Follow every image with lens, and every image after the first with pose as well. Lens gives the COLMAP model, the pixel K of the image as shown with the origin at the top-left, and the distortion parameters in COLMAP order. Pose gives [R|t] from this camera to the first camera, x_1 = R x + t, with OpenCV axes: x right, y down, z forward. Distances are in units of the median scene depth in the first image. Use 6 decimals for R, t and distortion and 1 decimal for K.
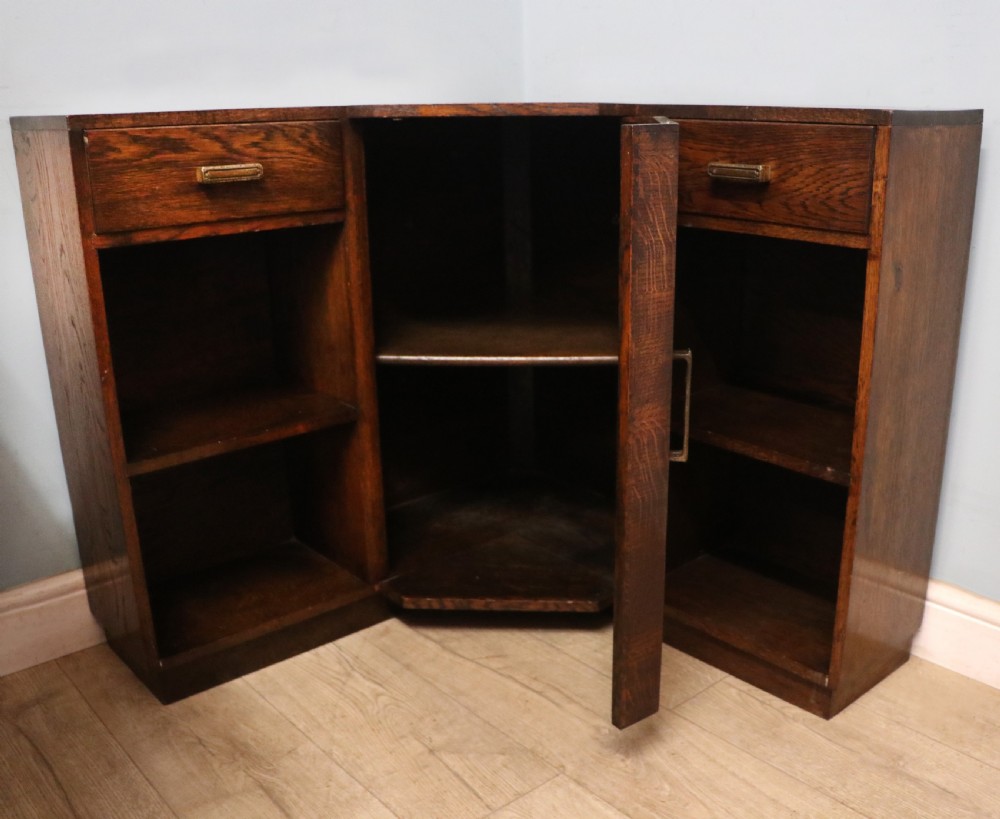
lens RADIAL K [[1002.8, 0, 544.5], [0, 1002.8, 430.4], [0, 0, 1]] dist [-0.190473, 0.162942]
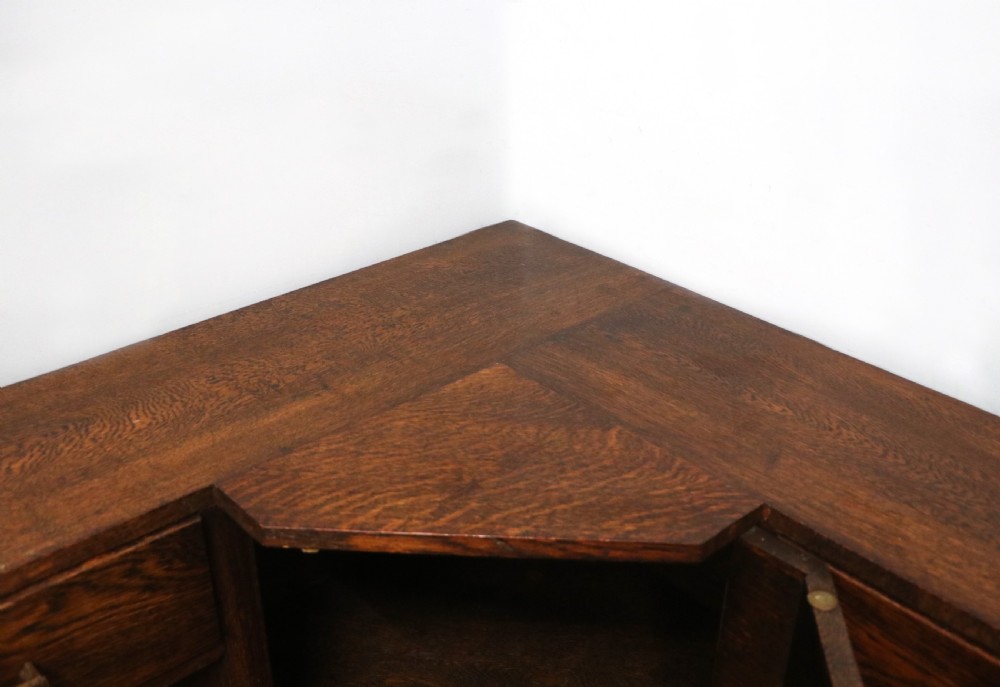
lens RADIAL K [[1060.3, 0, 511.9], [0, 1060.3, 372.8], [0, 0, 1]] dist [-0.120556, 0.226634]
pose [[0.999795, 0.014606, 0.013990, -0.053389], [-0.016958, 0.982342, 0.186323, -0.523366], [-0.011021, -0.186522, 0.982389, 0.478233]]
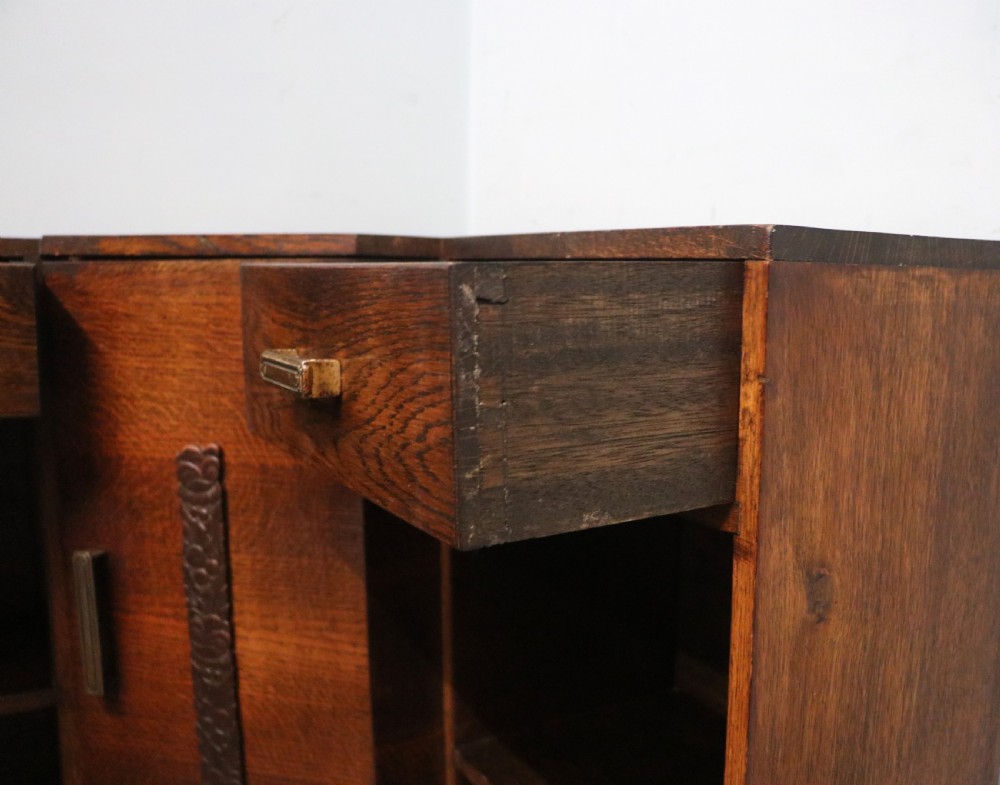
lens RADIAL K [[987.9, 0, 593.7], [0, 987.9, 415.1], [0, 0, 1]] dist [-0.185875, 0.111677]
pose [[0.985399, 0.047811, -0.163408, 0.296963], [-0.076686, 0.981531, -0.175259, -0.135892], [0.152011, 0.185231, 0.970867, 0.478793]]
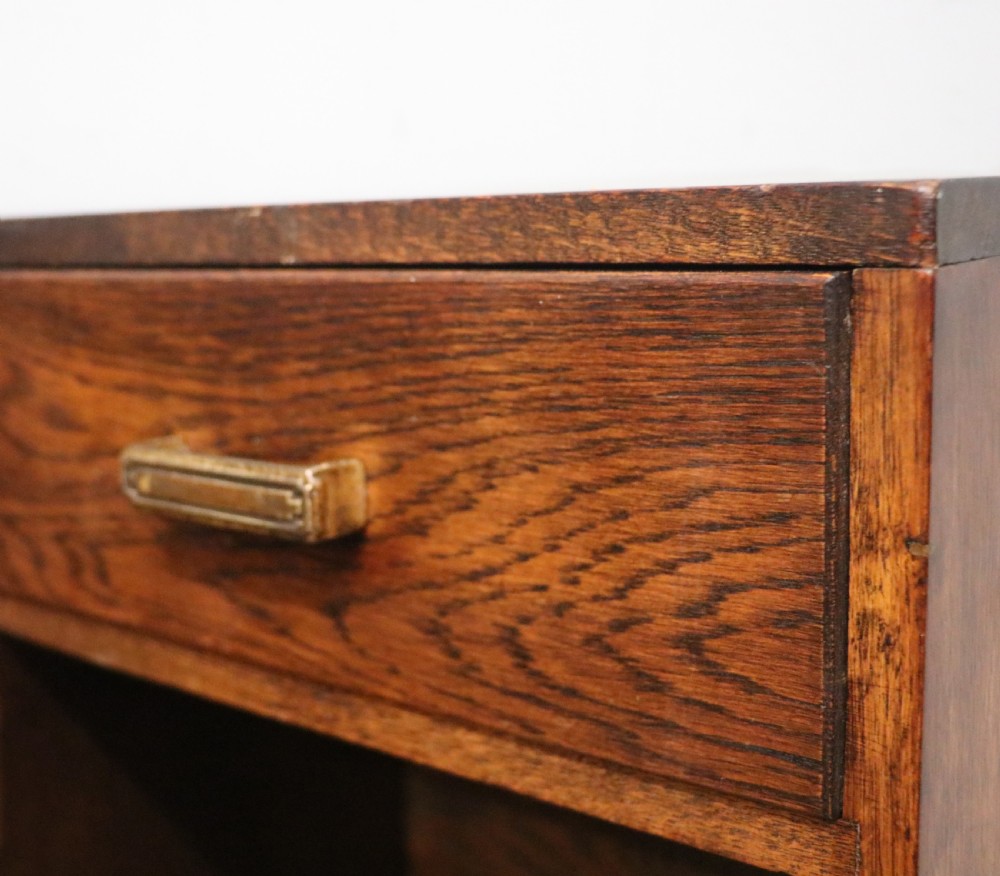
lens RADIAL K [[1443.5, 0, 319.7], [0, 1443.5, 440.5], [0, 0, 1]] dist [-0.153607, 0.229580]
pose [[0.997628, -0.053539, 0.043270, 0.192111], [0.059658, 0.986044, -0.155429, -0.207395], [-0.034345, 0.157642, 0.986899, 0.624602]]
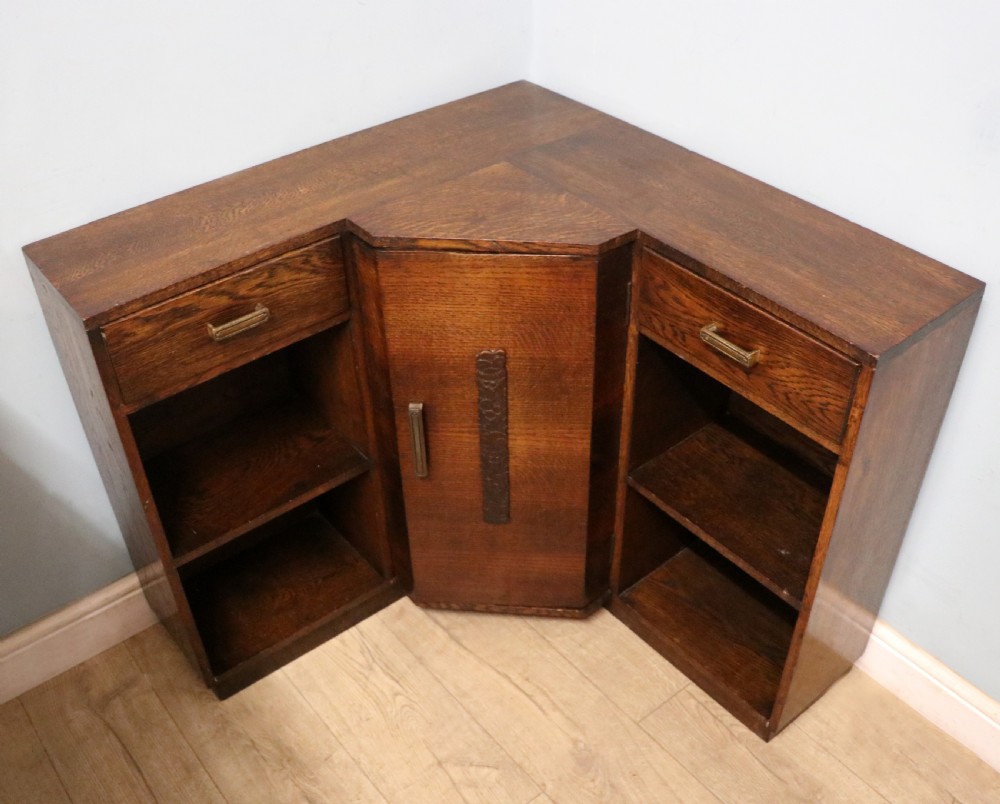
lens RADIAL K [[1026.2, 0, 501.8], [0, 1026.2, 437.3], [0, 0, 1]] dist [-0.187429, 0.164655]
pose [[0.997995, 0.032020, -0.054596, 0.020100], [-0.009805, 0.930390, 0.366440, -0.529096], [0.062529, -0.365170, 0.928838, -0.030640]]
